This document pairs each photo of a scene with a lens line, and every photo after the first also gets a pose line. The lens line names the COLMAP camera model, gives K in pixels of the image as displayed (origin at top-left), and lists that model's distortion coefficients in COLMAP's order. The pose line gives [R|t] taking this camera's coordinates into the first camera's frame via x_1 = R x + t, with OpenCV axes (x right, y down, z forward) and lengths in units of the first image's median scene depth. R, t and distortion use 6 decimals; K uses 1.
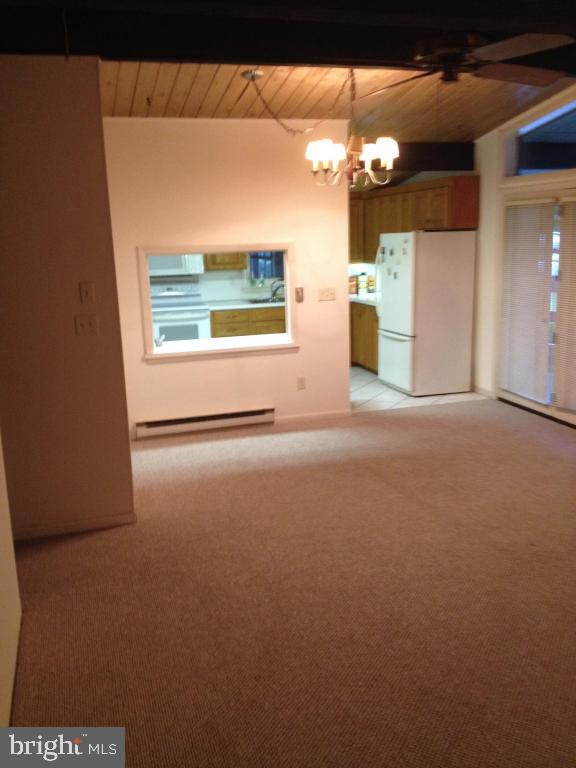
lens RADIAL K [[728.2, 0, 288.0], [0, 728.2, 384.0], [0, 0, 1]] dist [0.197889, -0.461834]
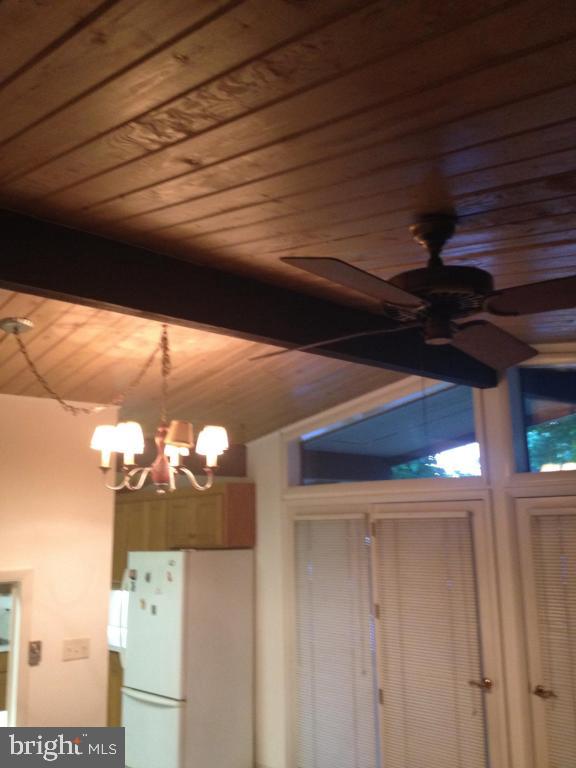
lens RADIAL K [[728.2, 0, 288.0], [0, 728.2, 384.0], [0, 0, 1]] dist [0.197889, -0.461834]
pose [[0.900359, 0.096167, 0.424388, -0.073127], [0.079956, 0.922108, -0.378581, -0.067887], [-0.427739, 0.374792, 0.822539, 0.258524]]
